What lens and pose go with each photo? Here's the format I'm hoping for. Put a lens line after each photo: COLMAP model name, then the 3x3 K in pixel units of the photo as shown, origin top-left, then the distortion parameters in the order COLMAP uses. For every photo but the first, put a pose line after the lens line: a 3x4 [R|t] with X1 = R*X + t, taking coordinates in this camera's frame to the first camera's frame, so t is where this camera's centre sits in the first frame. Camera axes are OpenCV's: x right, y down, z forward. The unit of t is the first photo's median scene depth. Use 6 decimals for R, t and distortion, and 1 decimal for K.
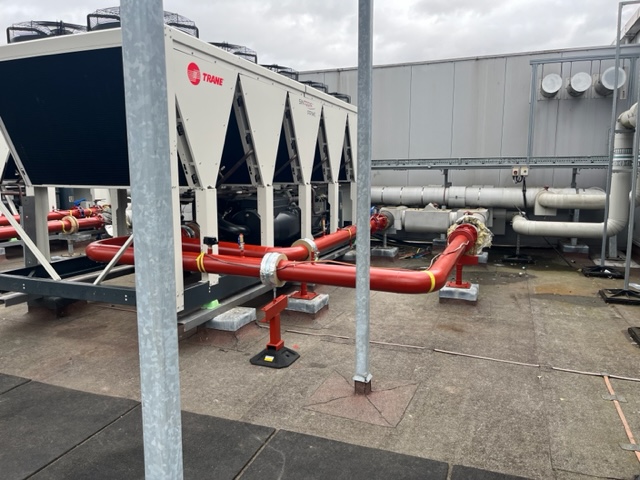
lens RADIAL K [[486.7, 0, 320.0], [0, 486.7, 240.0], [0, 0, 1]] dist [0.020690, -0.001129]
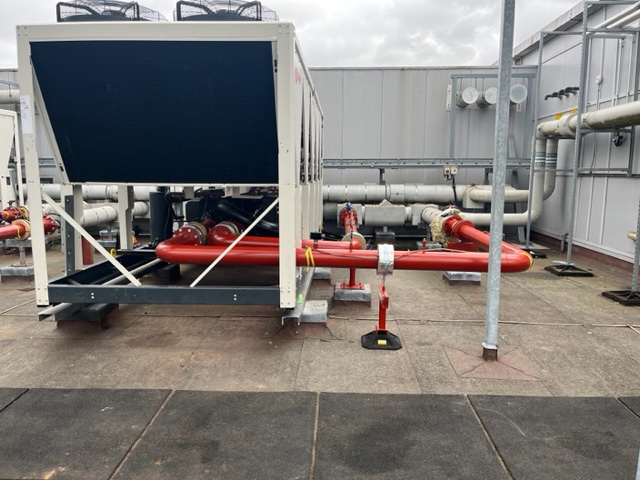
lens RADIAL K [[489.0, 0, 320.0], [0, 489.0, 240.0], [0, 0, 1]] dist [0.048390, -0.063486]
pose [[0.945629, -0.039902, 0.322789, -0.471763], [0.039570, 0.999188, 0.007593, 0.002913], [-0.322830, 0.005592, 0.946440, 0.013307]]
